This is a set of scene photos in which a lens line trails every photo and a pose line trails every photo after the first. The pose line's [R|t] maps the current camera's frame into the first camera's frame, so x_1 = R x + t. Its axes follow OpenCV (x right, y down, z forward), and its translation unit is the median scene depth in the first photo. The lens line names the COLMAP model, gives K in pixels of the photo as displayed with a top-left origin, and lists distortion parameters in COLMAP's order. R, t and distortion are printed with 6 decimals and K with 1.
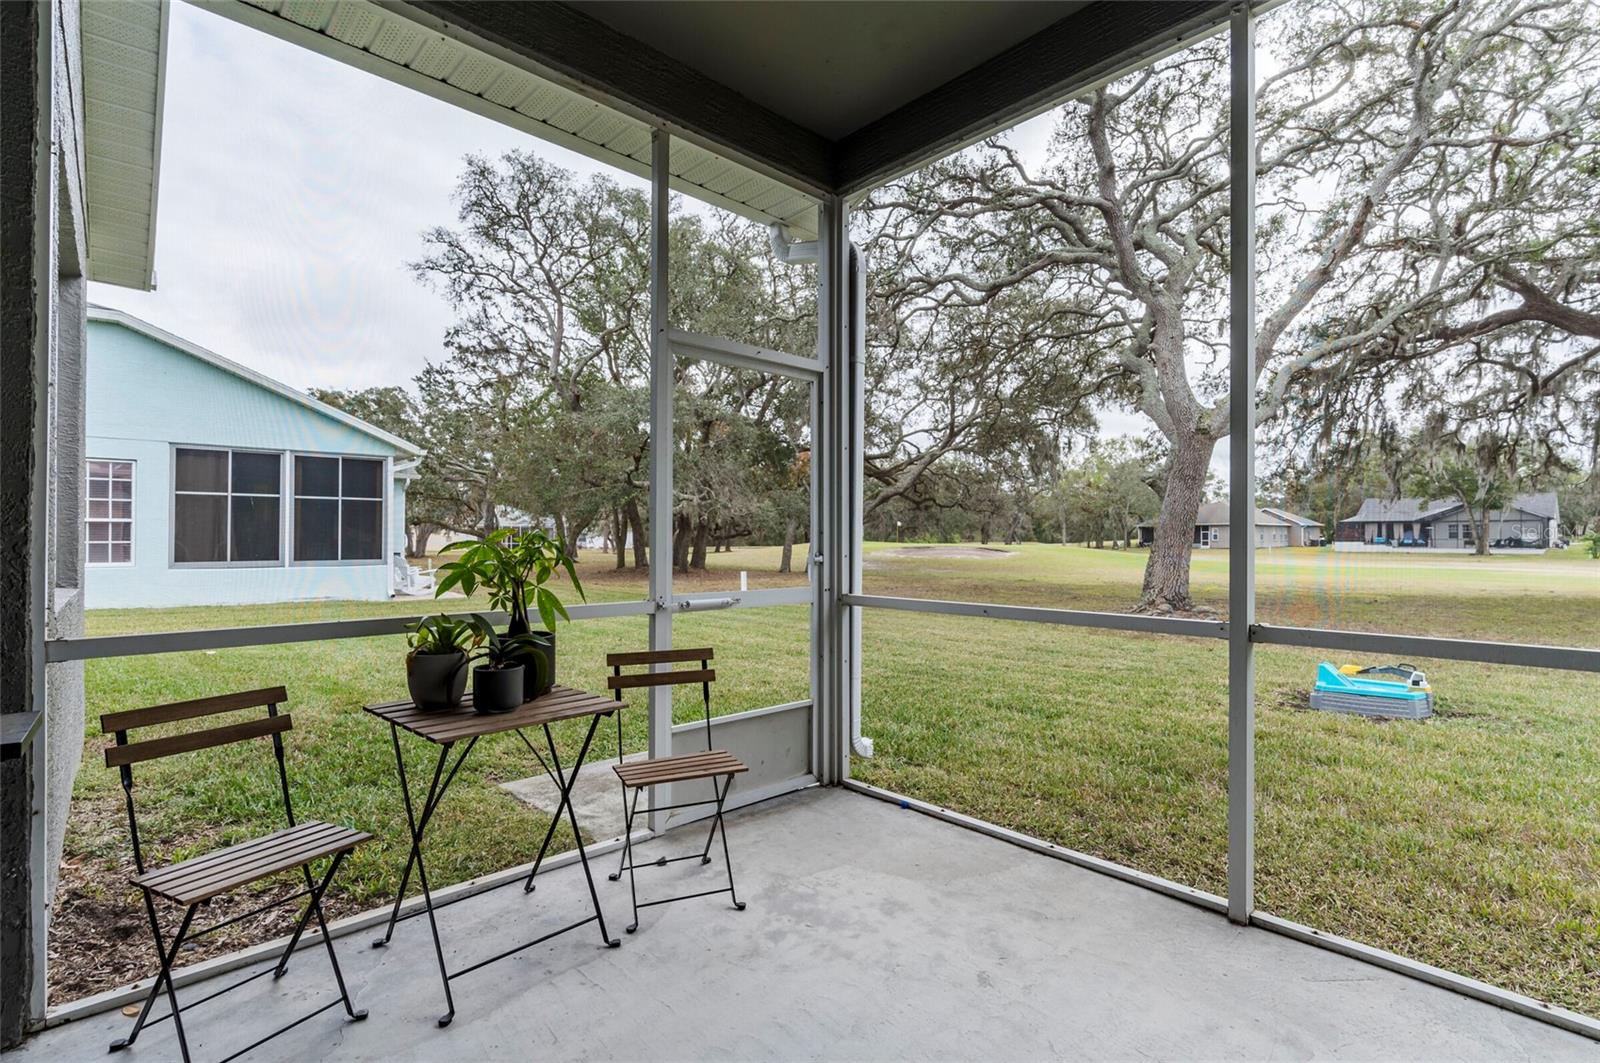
lens RADIAL K [[739.4, 0, 806.9], [0, 739.4, 535.2], [0, 0, 1]] dist [-0.000034, 0.000111]
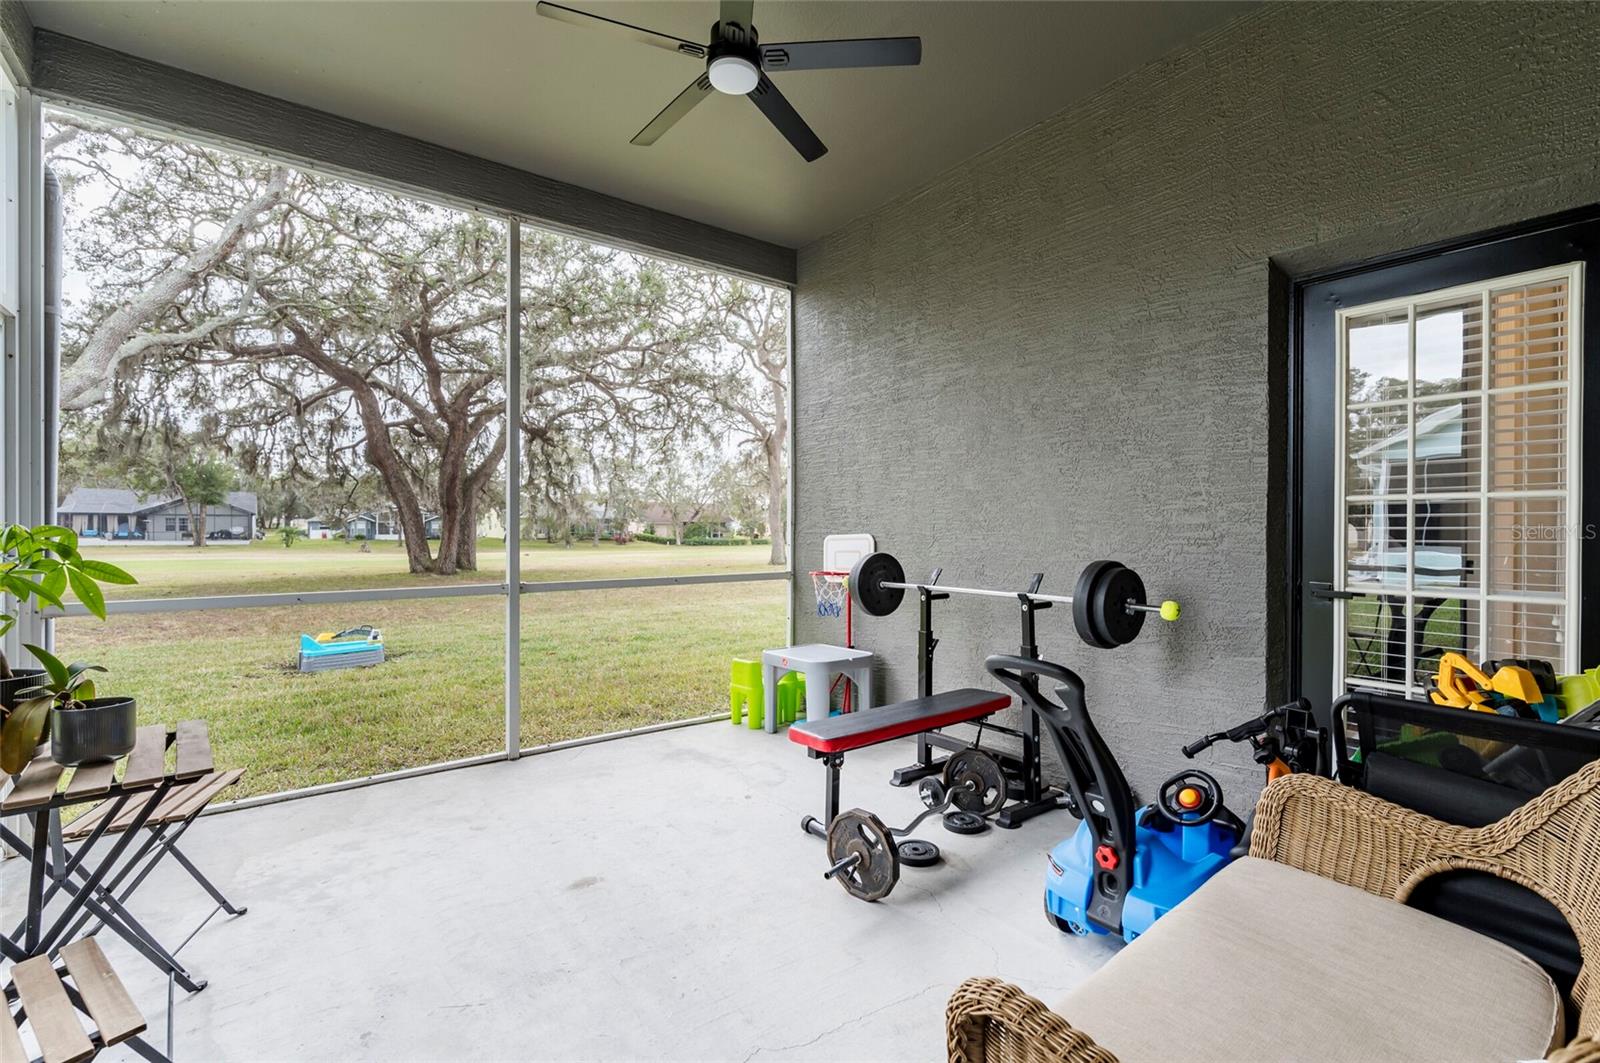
lens RADIAL K [[723.5, 0, 800.0], [0, 723.5, 531.5], [0, 0, 1]] dist [-0.001413, -0.000070]
pose [[0.109405, -0.001912, 0.993995, -0.110372], [-0.003202, 0.999992, 0.002276, -0.000489], [-0.993992, -0.003431, 0.109398, 0.018891]]
